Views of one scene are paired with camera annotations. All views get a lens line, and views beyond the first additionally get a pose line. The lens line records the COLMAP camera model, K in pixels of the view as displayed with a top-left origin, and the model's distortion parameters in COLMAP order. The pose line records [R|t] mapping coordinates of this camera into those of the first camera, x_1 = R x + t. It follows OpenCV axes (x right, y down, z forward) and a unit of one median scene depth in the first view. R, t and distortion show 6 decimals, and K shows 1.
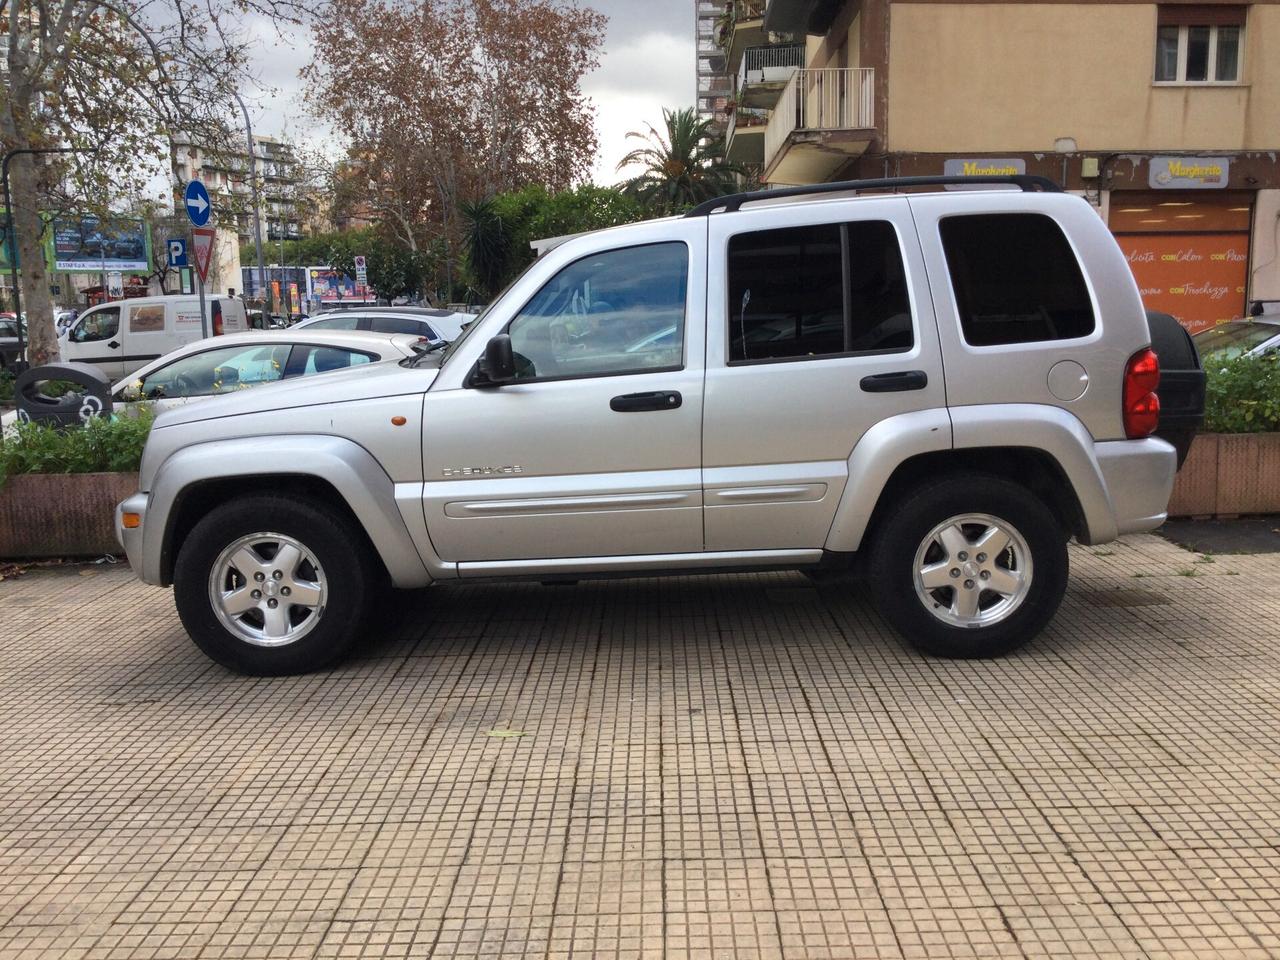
lens RADIAL K [[1152.8, 0, 658.4], [0, 1152.8, 479.7], [0, 0, 1]] dist [0.134505, -0.283914]
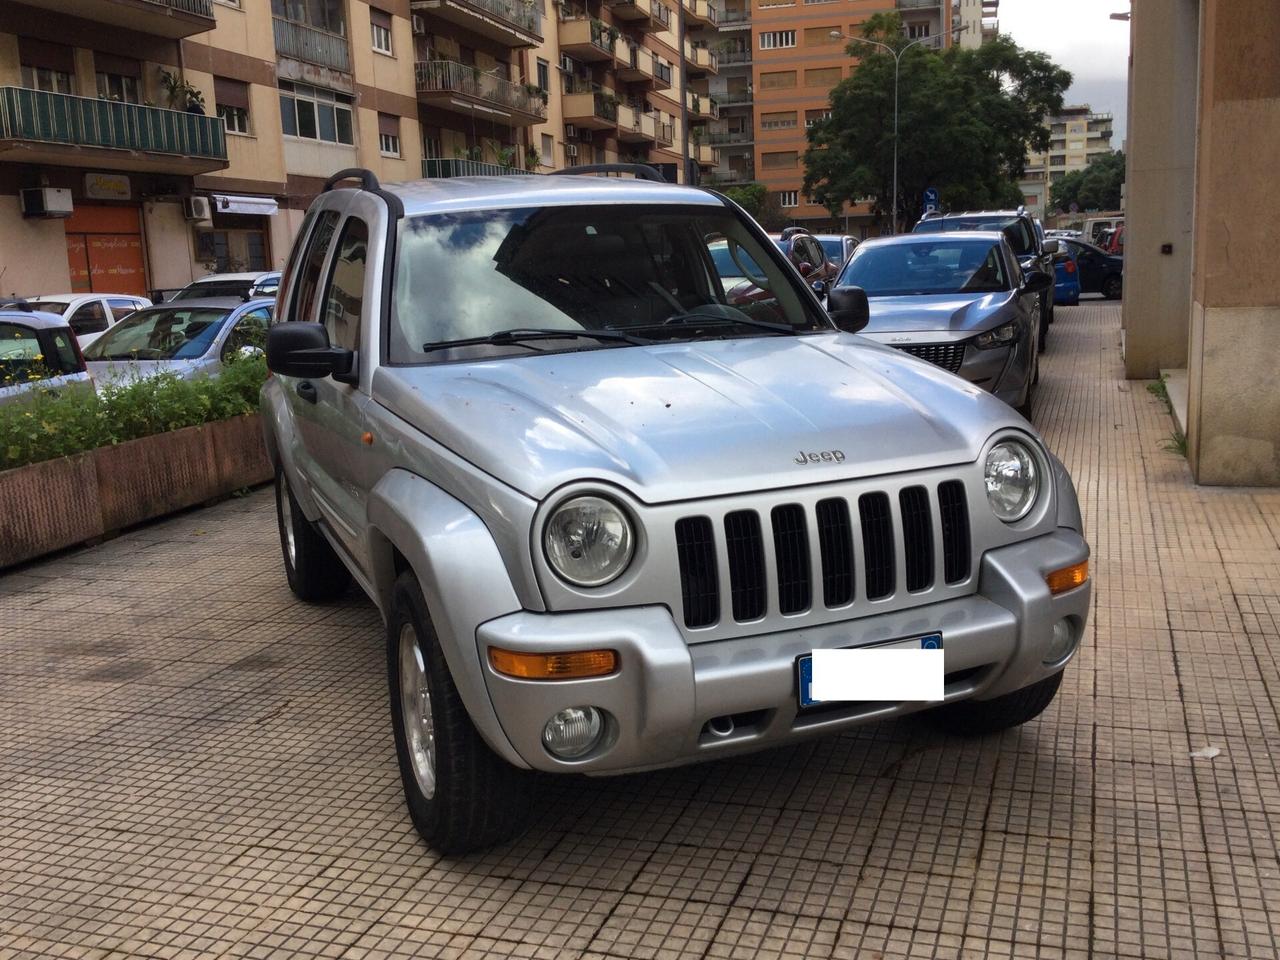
lens RADIAL K [[1256.7, 0, 647.9], [0, 1256.7, 480.6], [0, 0, 1]] dist [0.112043, -0.250951]
pose [[0.329558, -0.162099, 0.930116, -1.289086], [0.181830, 0.977605, 0.105949, -0.039799], [-0.926461, 0.134207, 0.351652, 0.364672]]
